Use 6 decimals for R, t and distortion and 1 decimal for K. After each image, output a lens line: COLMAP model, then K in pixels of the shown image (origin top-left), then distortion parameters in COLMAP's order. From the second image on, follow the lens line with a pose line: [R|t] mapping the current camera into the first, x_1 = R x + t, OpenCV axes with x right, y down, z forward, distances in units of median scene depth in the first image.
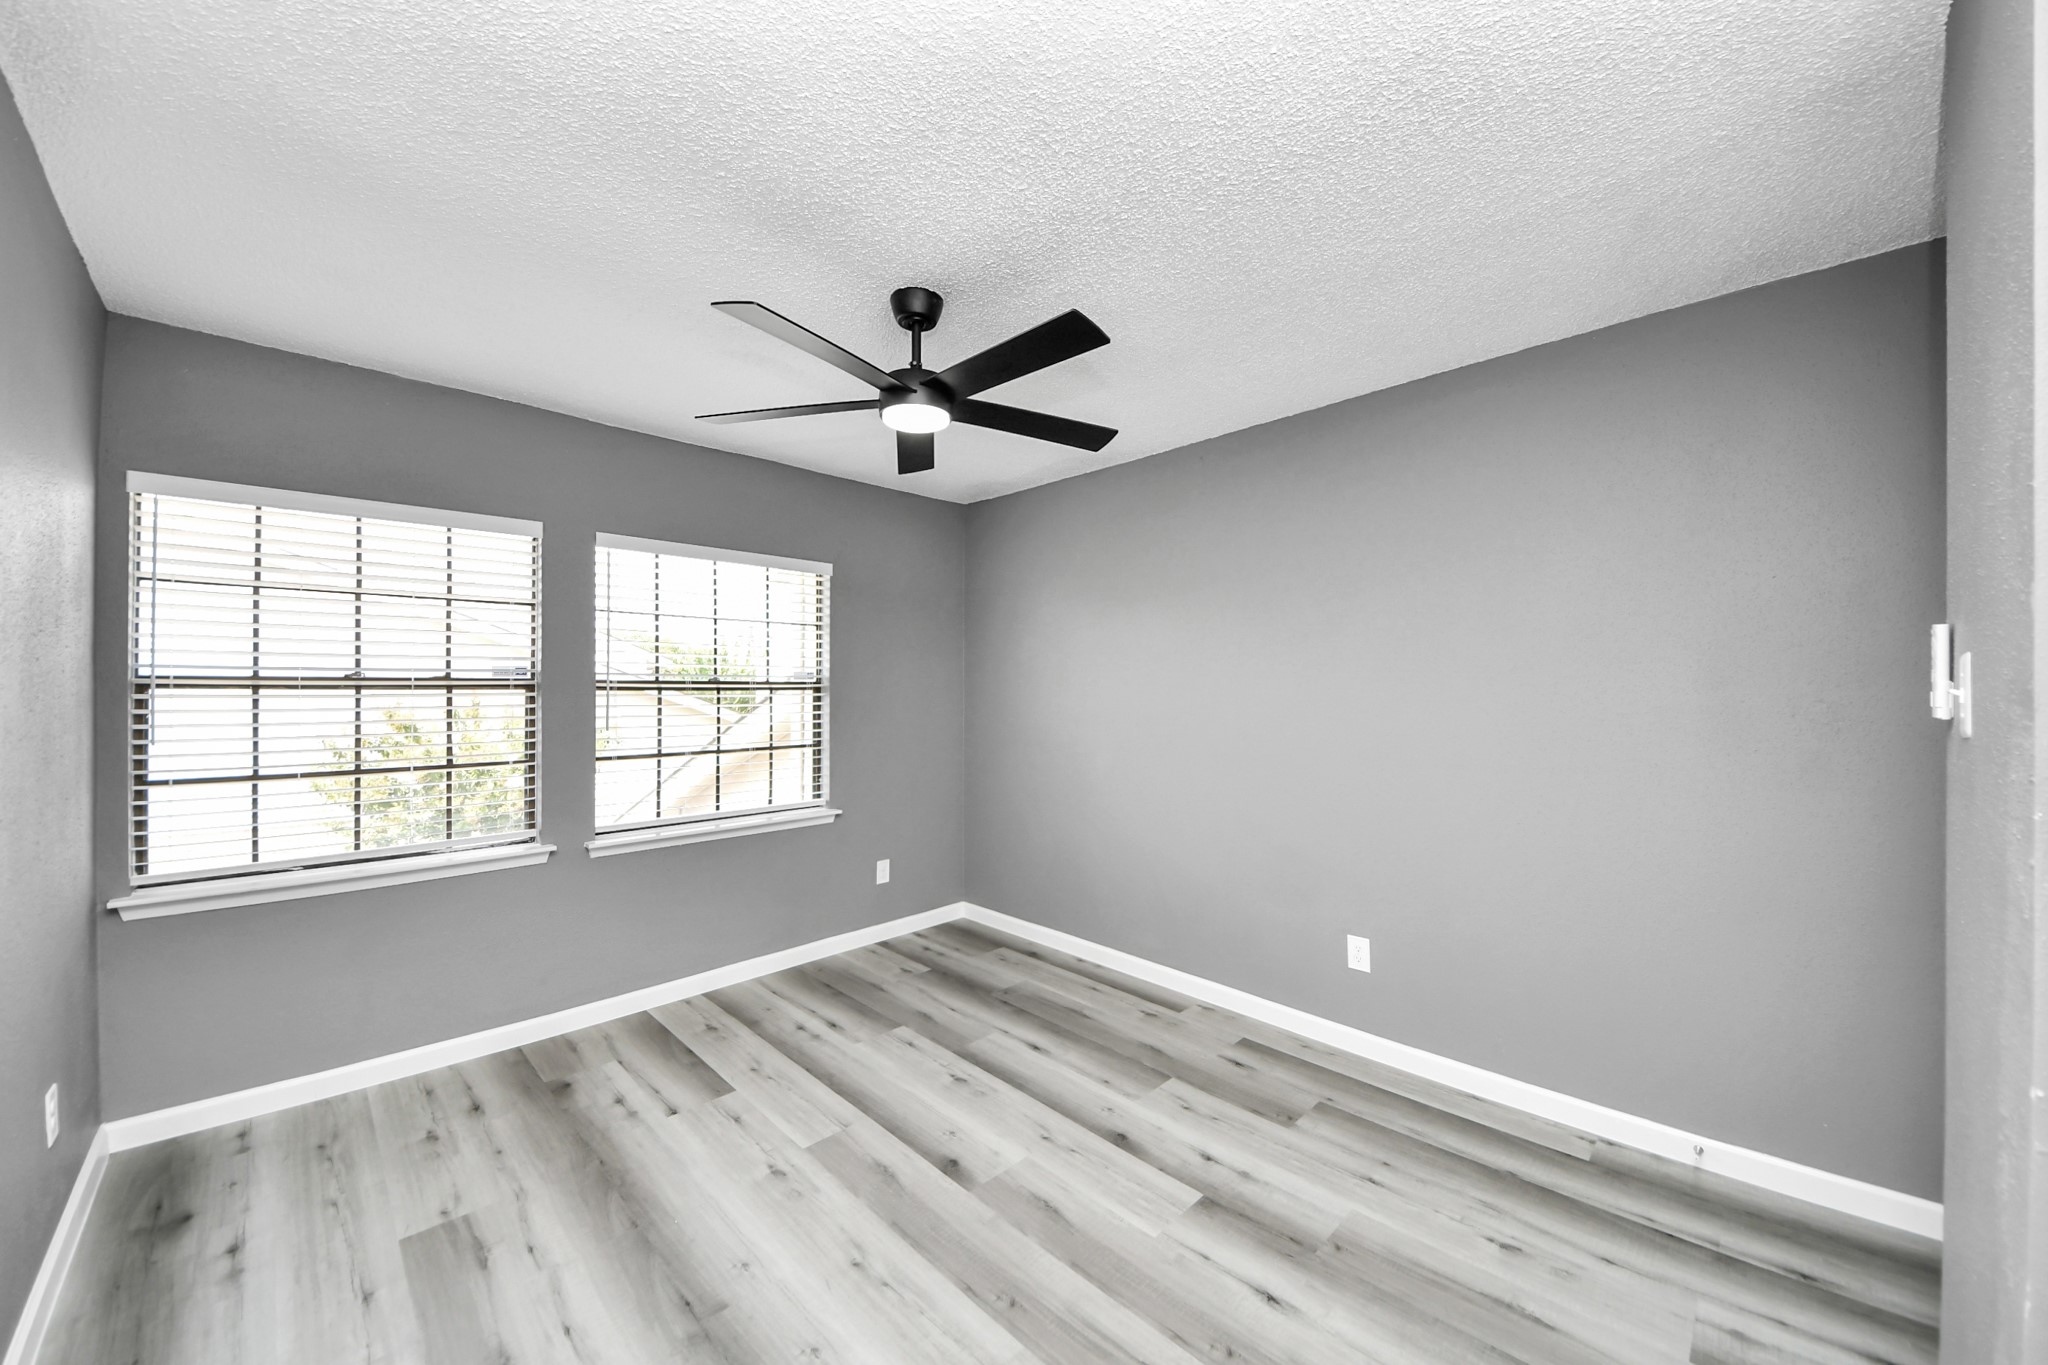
lens RADIAL K [[751.8, 0, 1034.3], [0, 751.8, 679.7], [0, 0, 1]] dist [0.022696, -0.006431]
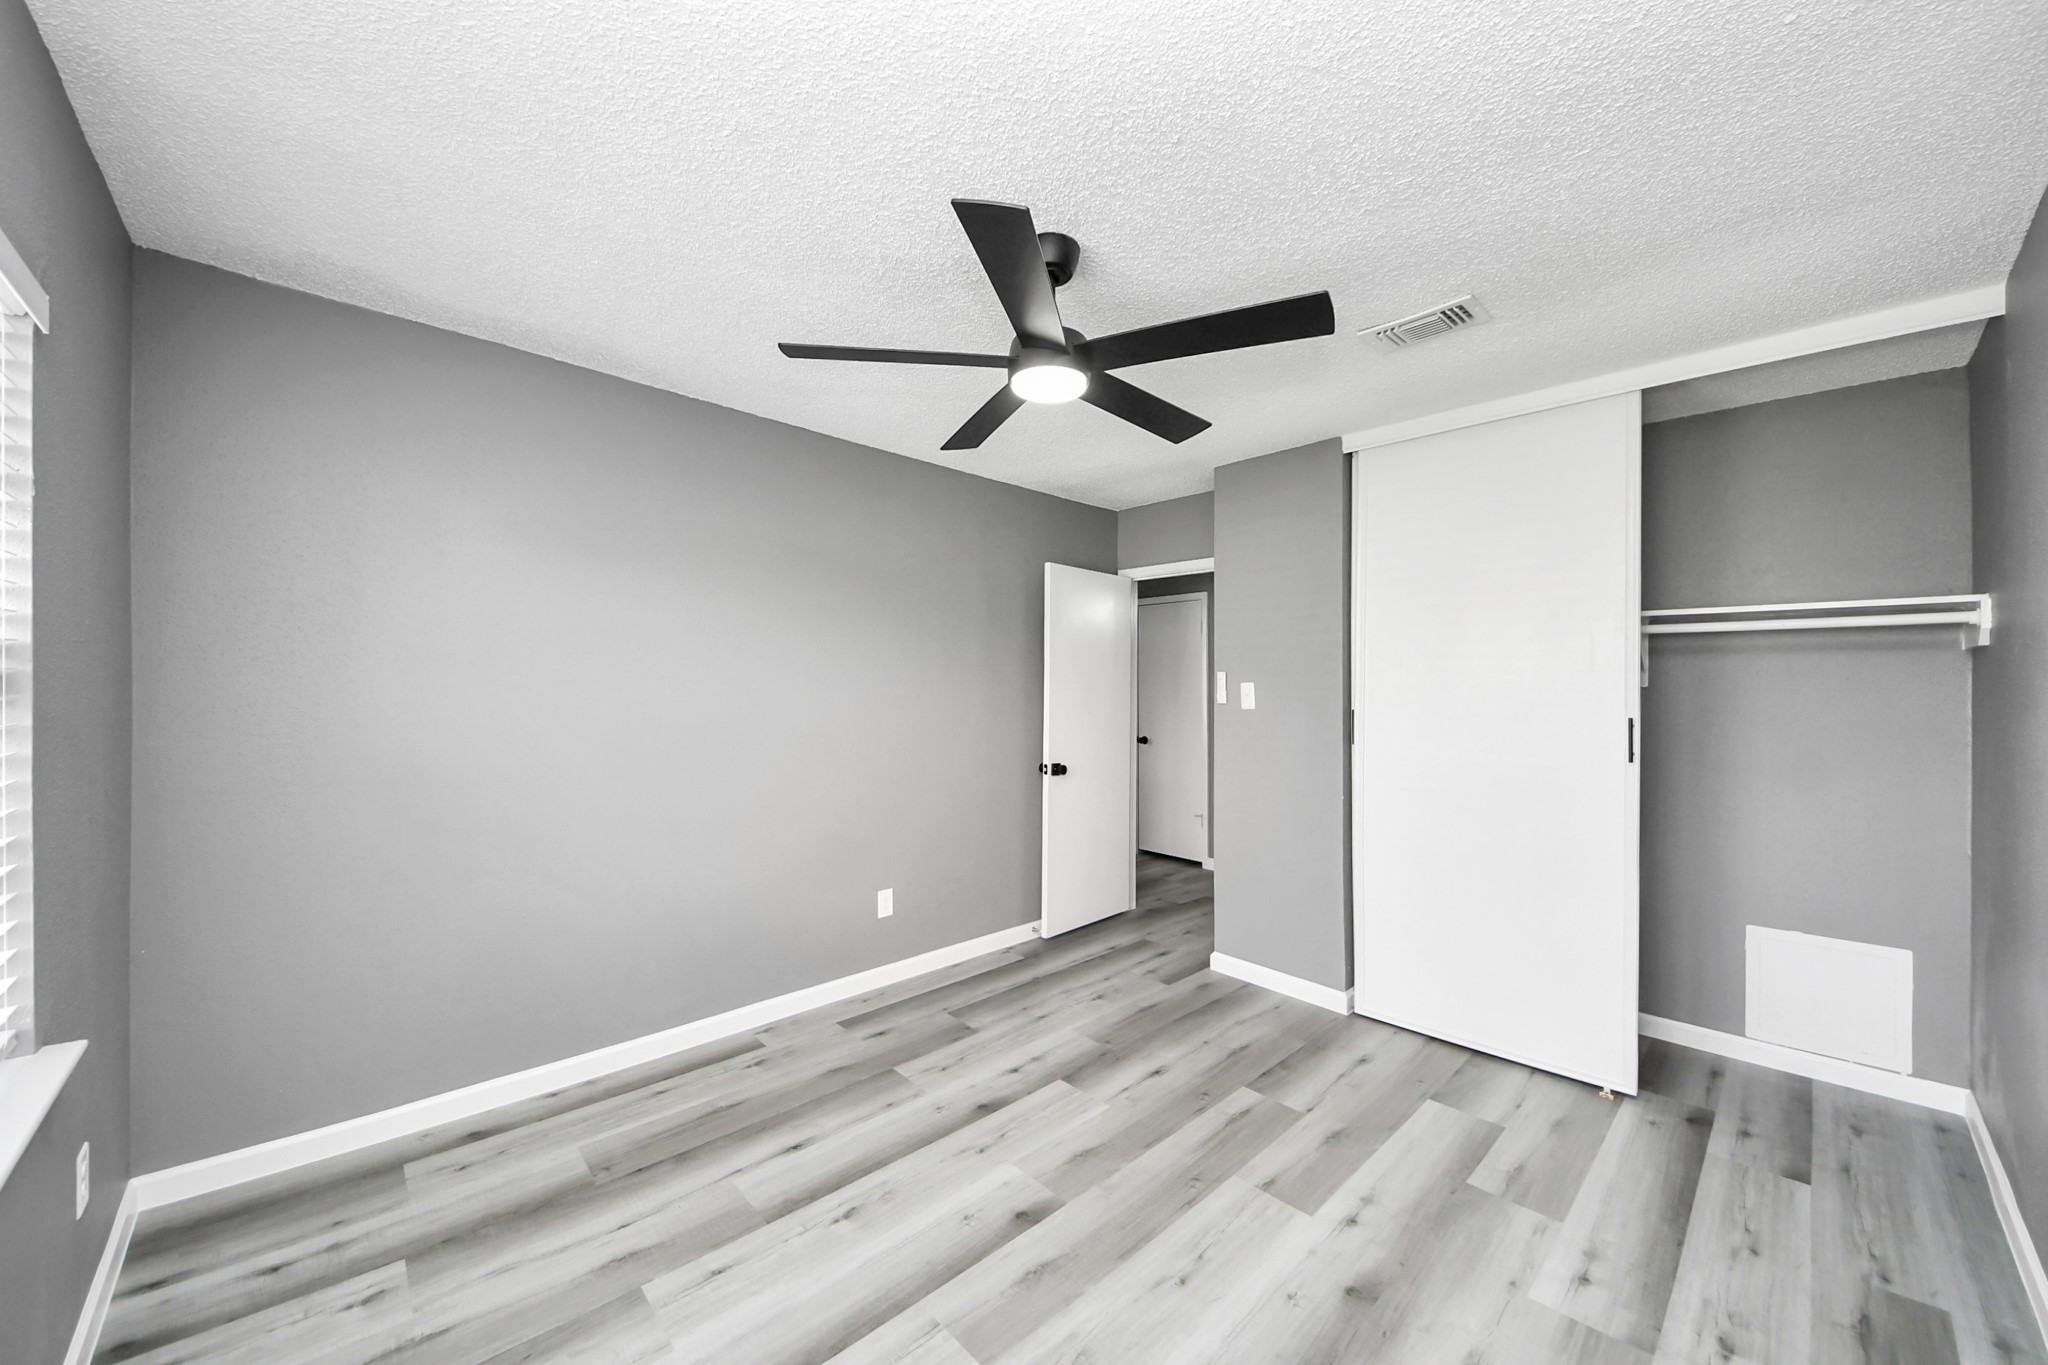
lens RADIAL K [[751.8, 0, 1001.4], [0, 751.8, 689.6], [0, 0, 1]] dist [0.022696, -0.006431]
pose [[0.043596, -0.000017, 0.999049, -0.833466], [-0.018598, 0.999827, 0.000829, 0.016348], [-0.998876, -0.018616, 0.043588, 0.831285]]
